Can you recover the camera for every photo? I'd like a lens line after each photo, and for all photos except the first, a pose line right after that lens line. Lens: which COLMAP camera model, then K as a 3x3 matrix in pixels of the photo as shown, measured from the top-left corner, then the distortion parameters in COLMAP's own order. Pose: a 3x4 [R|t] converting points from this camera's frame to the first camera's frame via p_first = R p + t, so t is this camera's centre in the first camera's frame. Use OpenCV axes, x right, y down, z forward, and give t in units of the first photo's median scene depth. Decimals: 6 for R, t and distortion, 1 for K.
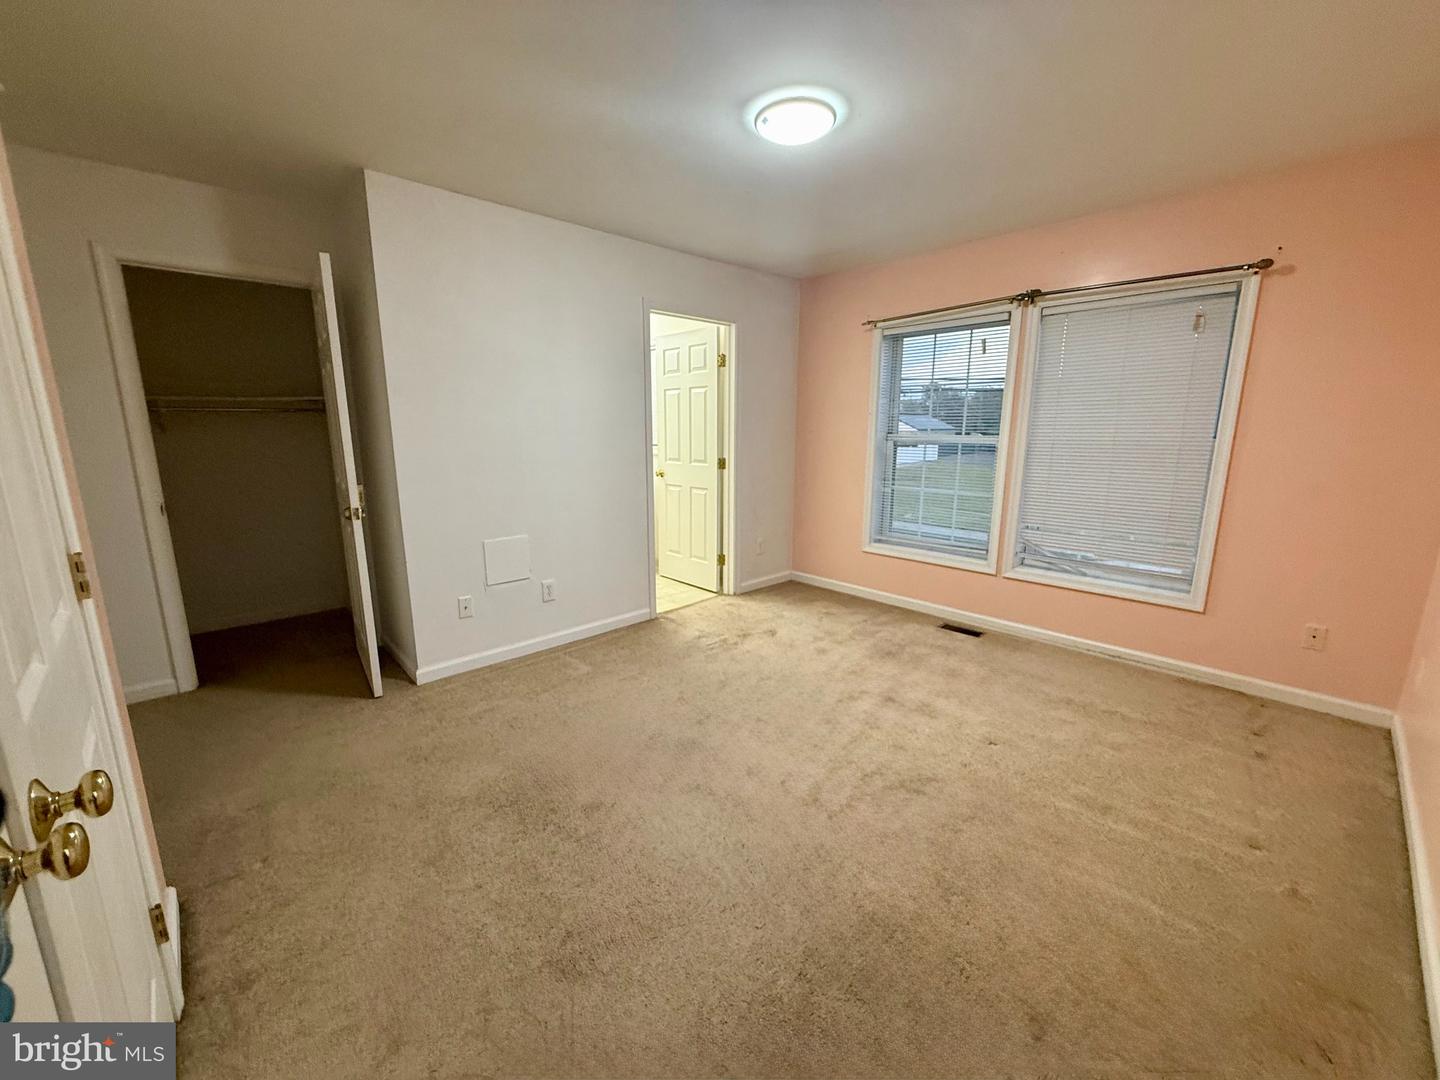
lens RADIAL K [[576.1, 0, 714.5], [0, 576.1, 544.2], [0, 0, 1]] dist [-0.001704, 0.000341]
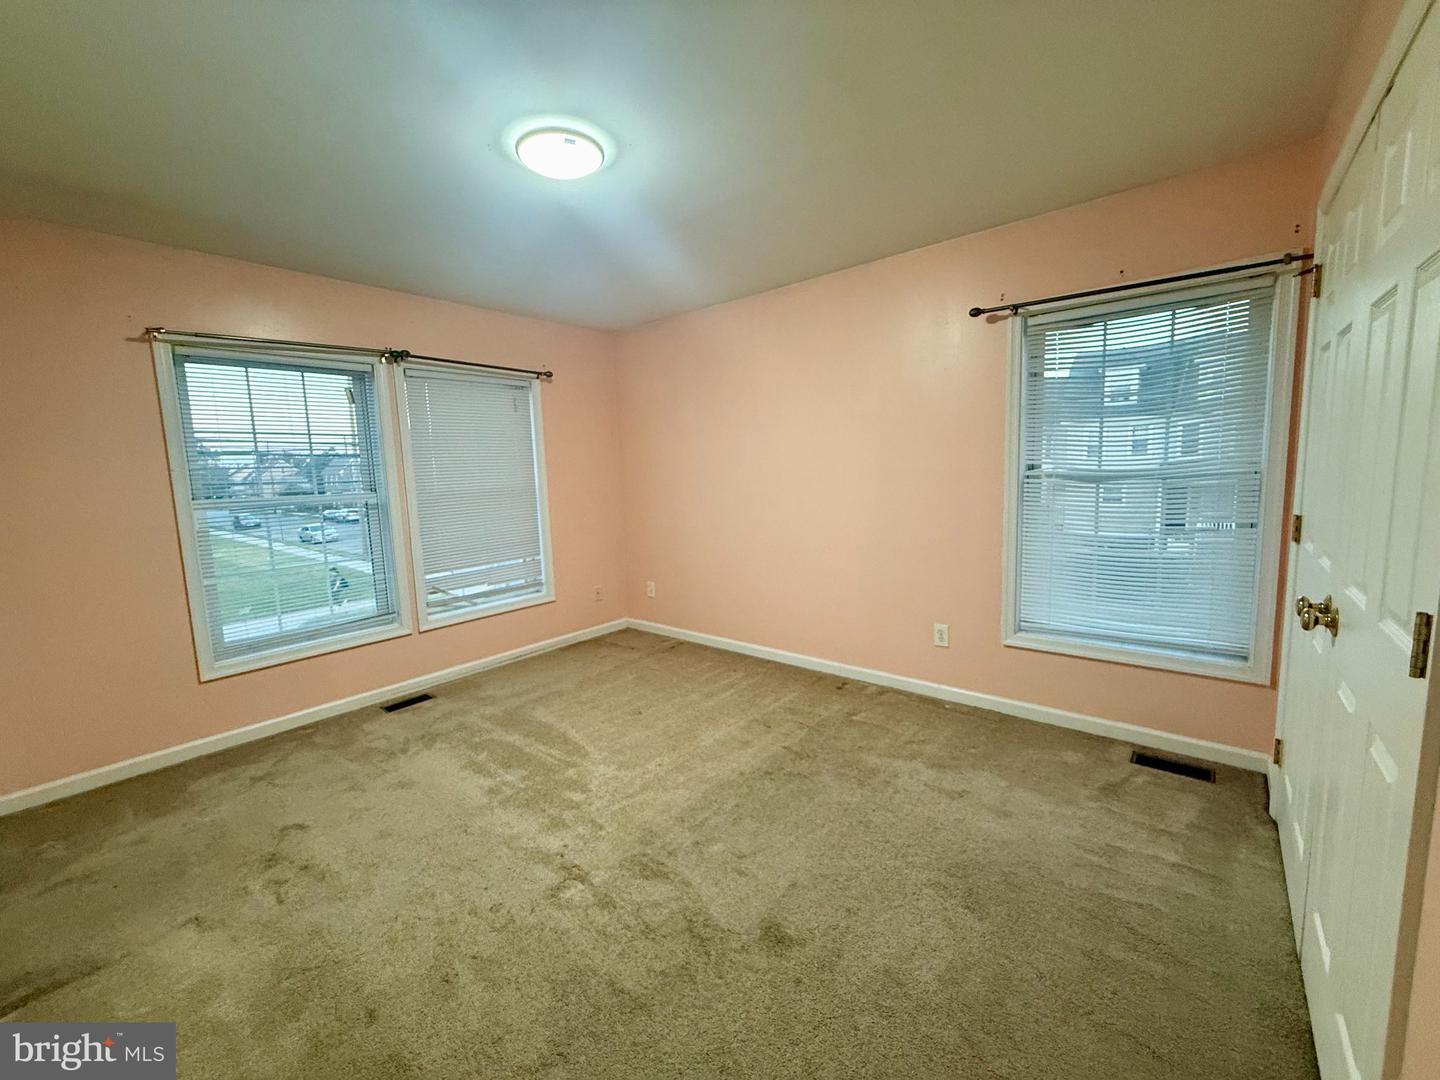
lens RADIAL K [[576.1, 0, 716.8], [0, 576.1, 539.0], [0, 0, 1]] dist [-0.001704, 0.000341]
pose [[-0.124809, -0.111089, 0.985942, -0.529517], [0.239294, 0.961008, 0.138572, -0.114663], [-0.962892, 0.253225, -0.093360, 0.591840]]
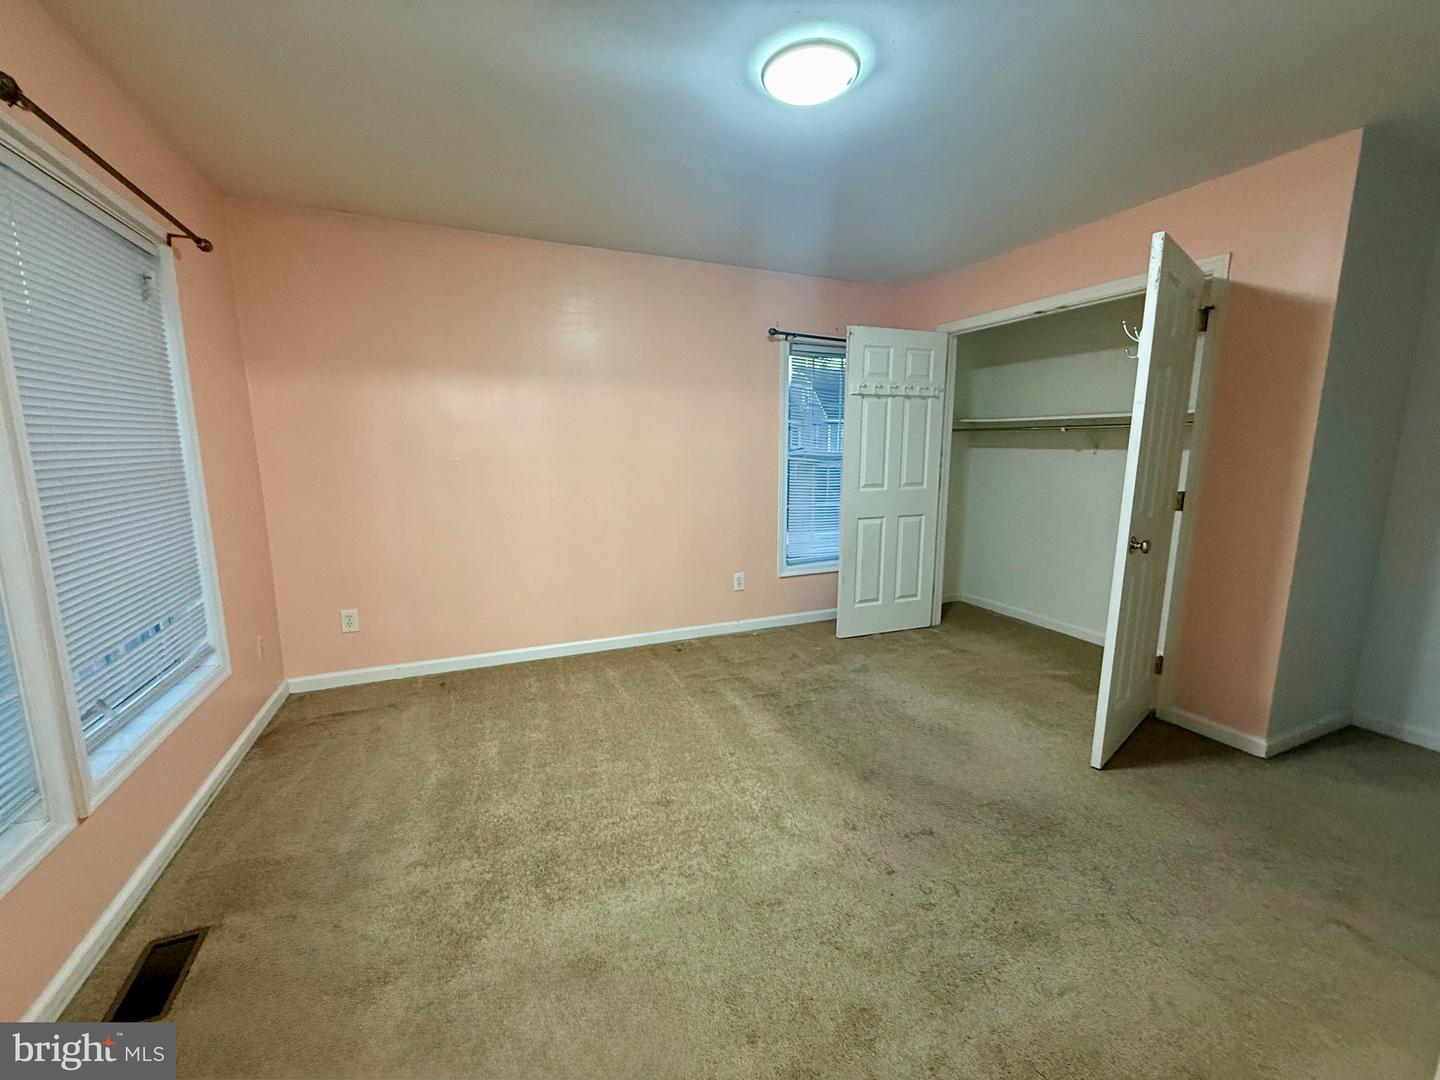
lens RADIAL K [[576.1, 0, 719.5], [0, 576.1, 534.3], [0, 0, 1]] dist [-0.001704, 0.000341]
pose [[-0.944323, -0.046343, 0.325741, -0.026034], [0.071498, 0.937469, 0.340645, -0.238416], [-0.321158, 0.344969, -0.881960, 1.193679]]
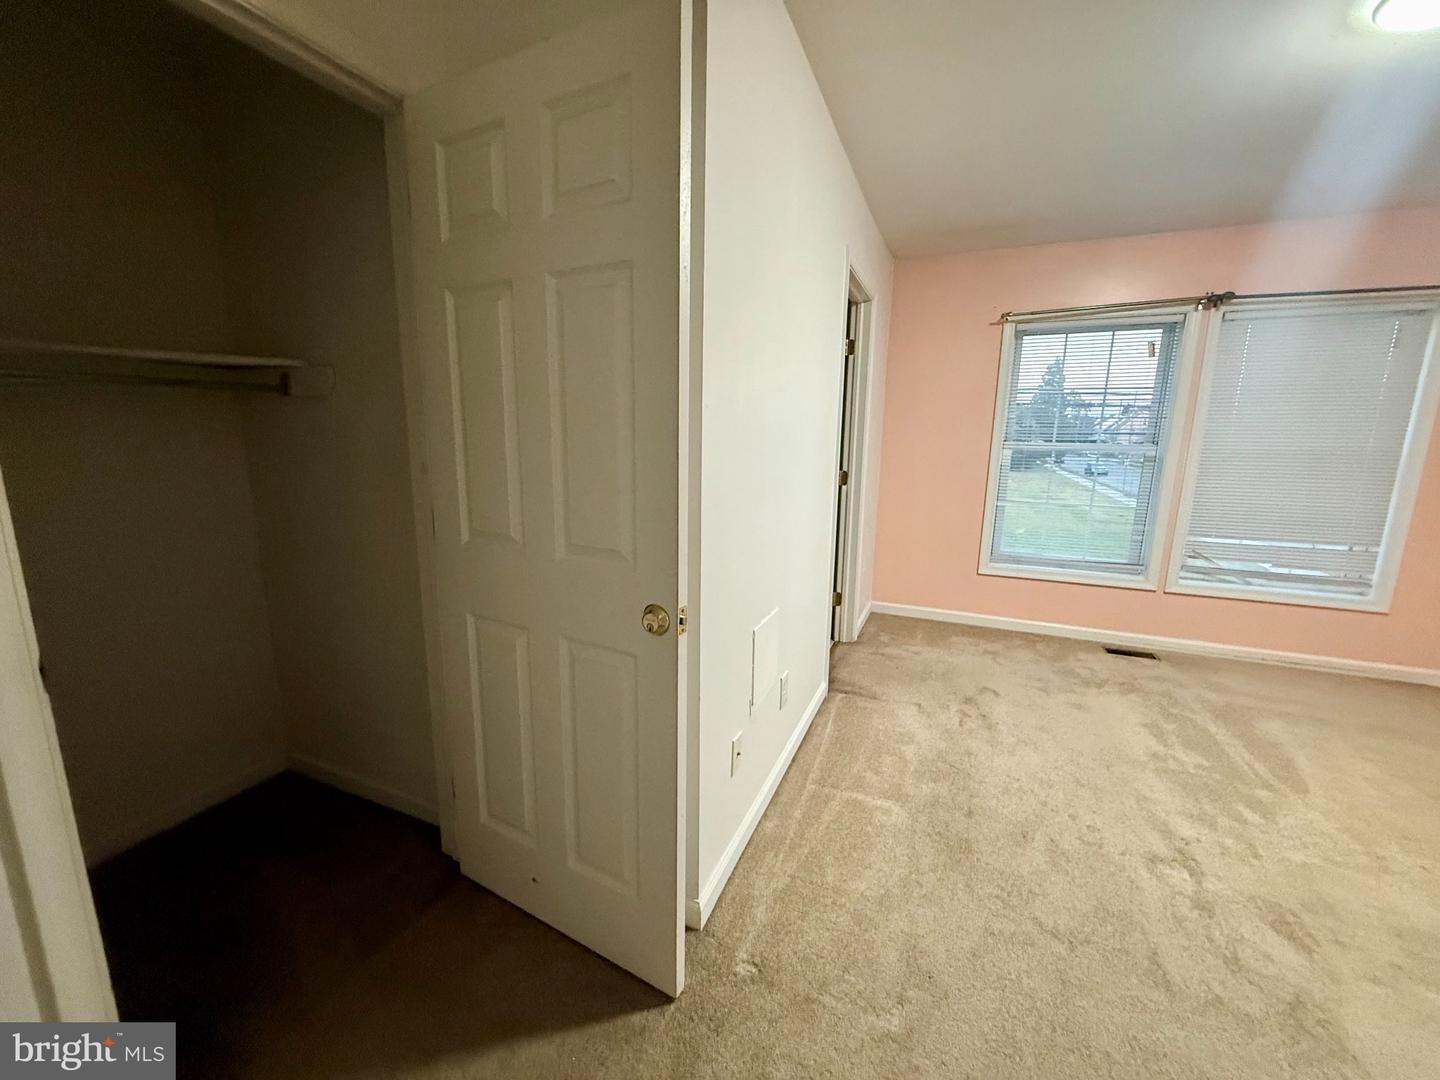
lens RADIAL K [[576.1, 0, 710.0], [0, 576.1, 537.6], [0, 0, 1]] dist [-0.001704, 0.000341]
pose [[0.915570, -0.059587, 0.397719, -0.584381], [0.067884, 0.997670, -0.006799, -0.081058], [-0.396388, 0.033223, 0.917482, 0.442086]]
